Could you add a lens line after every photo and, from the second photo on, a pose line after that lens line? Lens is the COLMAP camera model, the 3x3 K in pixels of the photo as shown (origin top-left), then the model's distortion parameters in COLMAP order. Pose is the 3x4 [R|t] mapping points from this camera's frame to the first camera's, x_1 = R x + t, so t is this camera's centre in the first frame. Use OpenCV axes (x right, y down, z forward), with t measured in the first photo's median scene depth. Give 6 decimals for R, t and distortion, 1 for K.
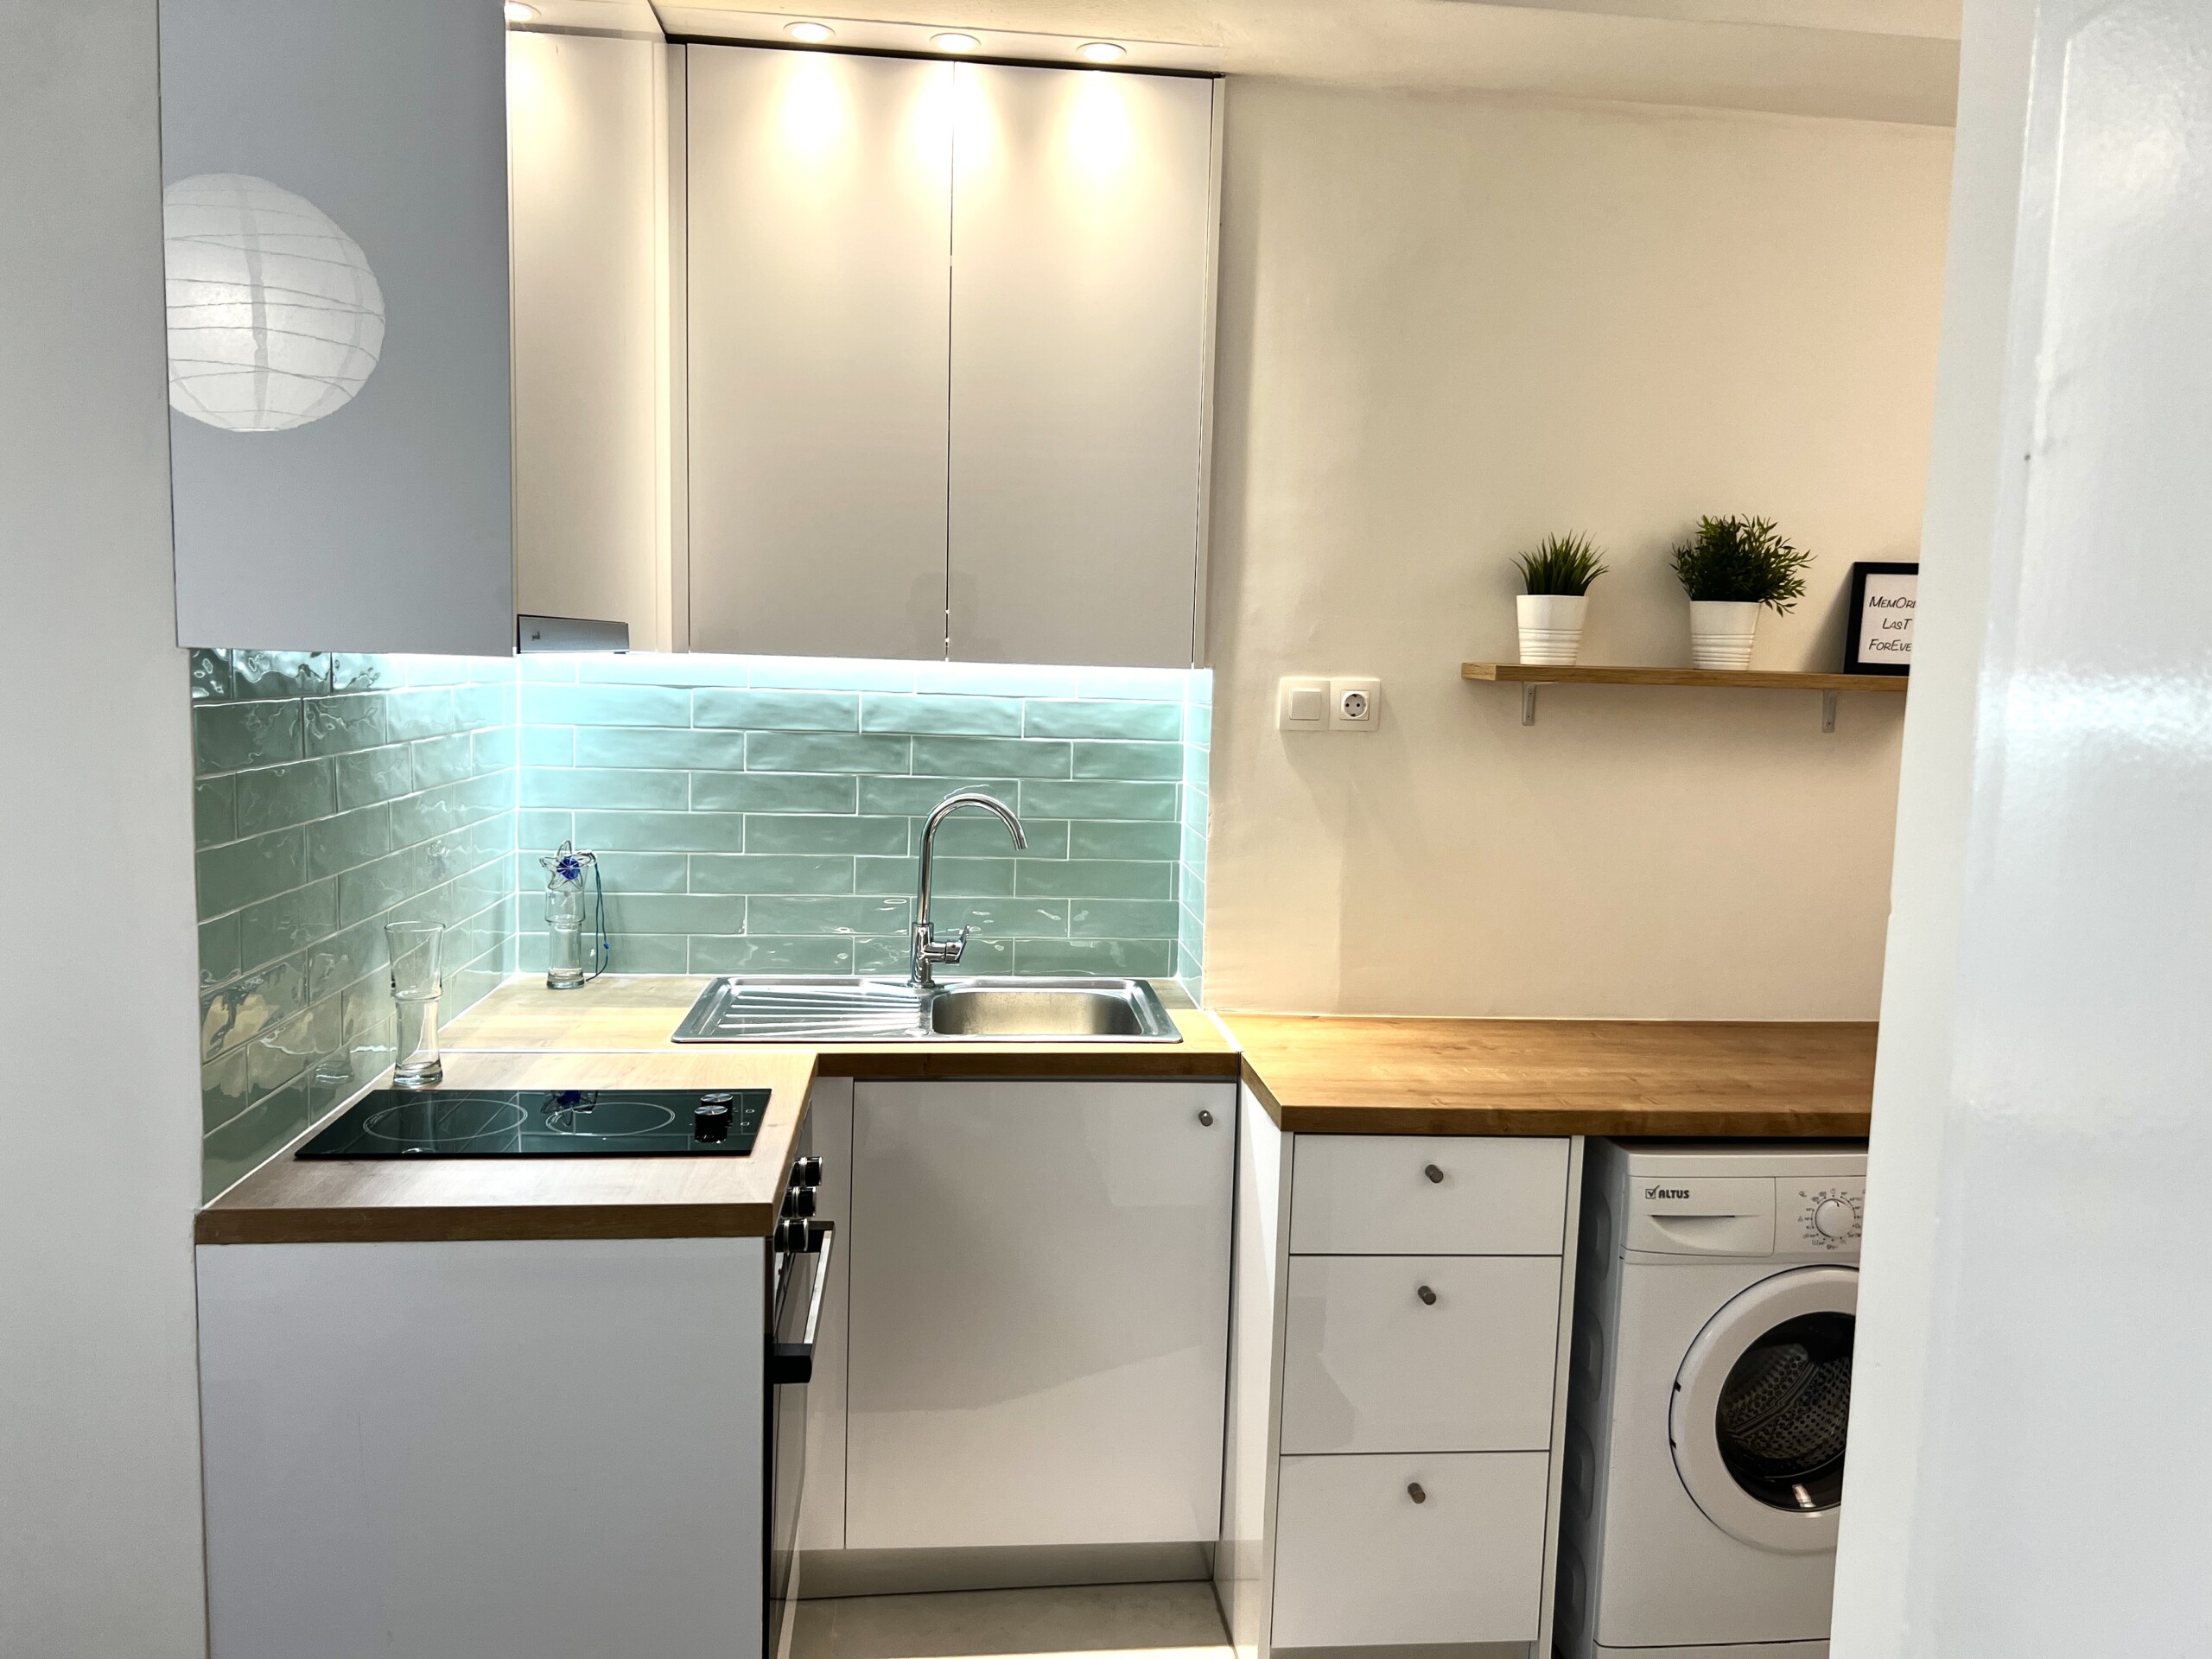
lens RADIAL K [[1665.8, 0, 1098.7], [0, 1665.8, 841.5], [0, 0, 1]] dist [0.055554, -0.066787]
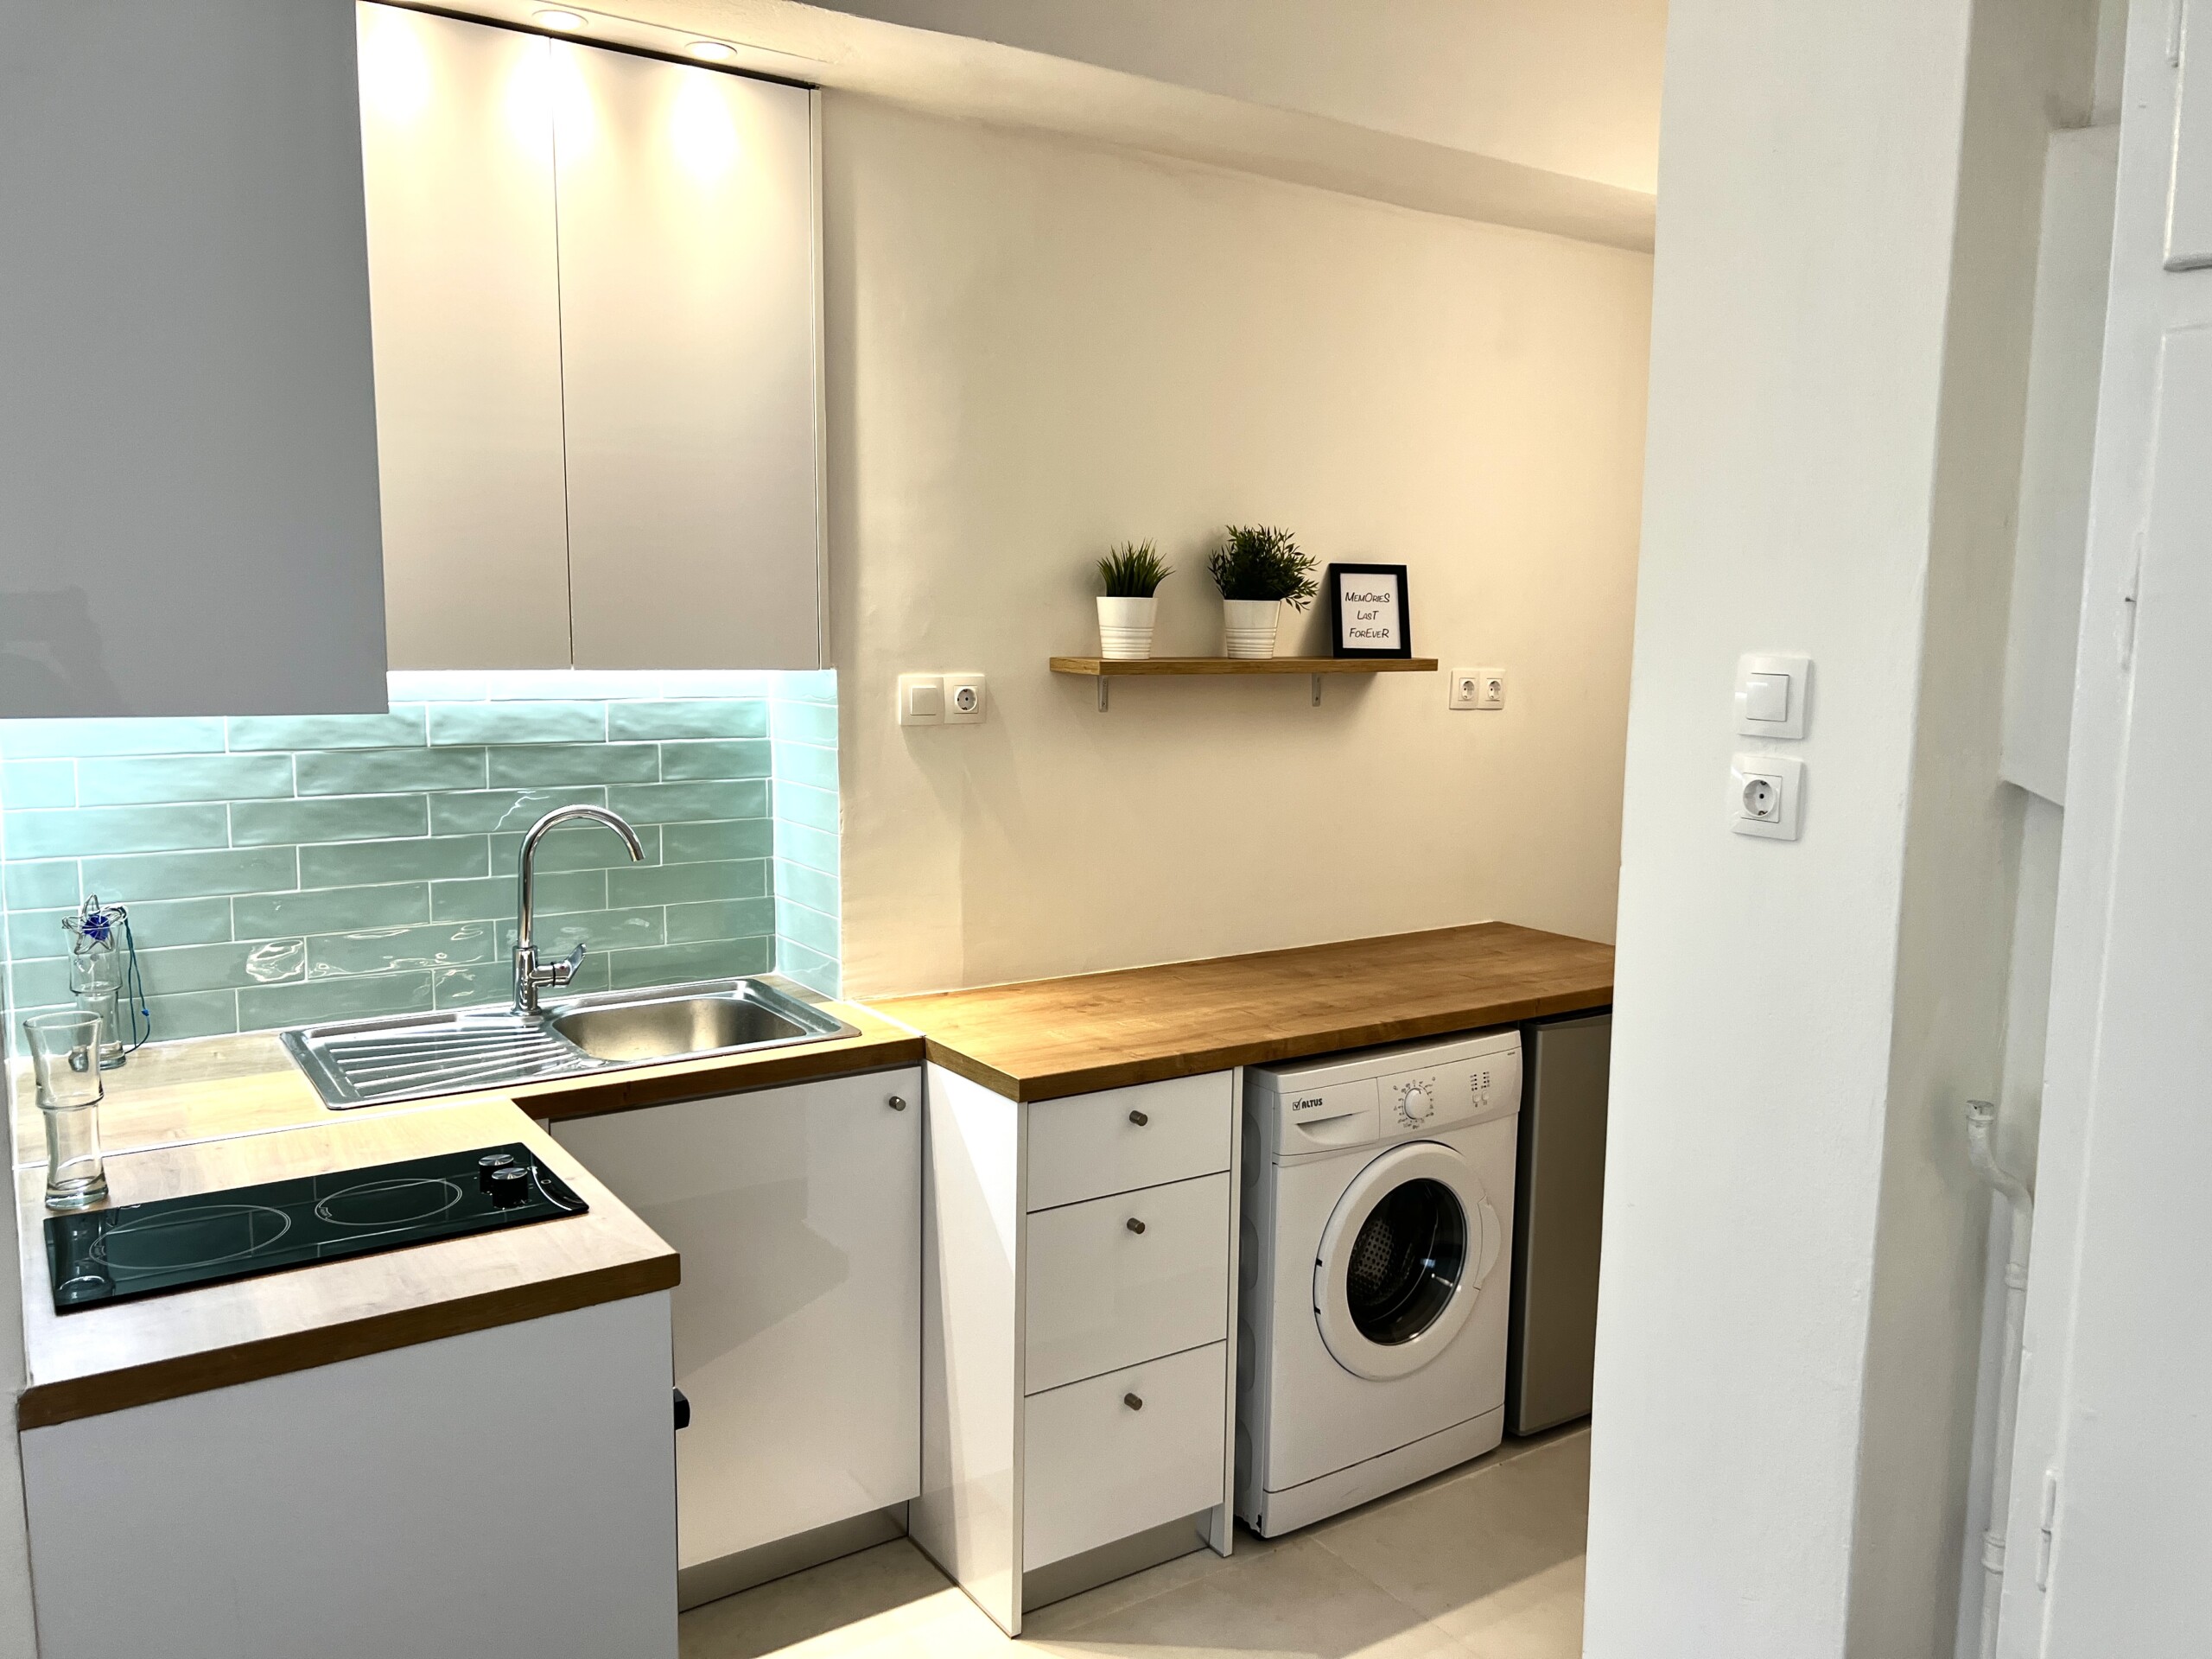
lens RADIAL K [[1665.8, 0, 1112.4], [0, 1665.8, 839.3], [0, 0, 1]] dist [0.055554, -0.066787]
pose [[0.882627, -0.079192, 0.463356, -0.272185], [0.066204, 0.996824, 0.044257, -0.034207], [-0.465389, -0.008387, 0.885066, 0.011143]]
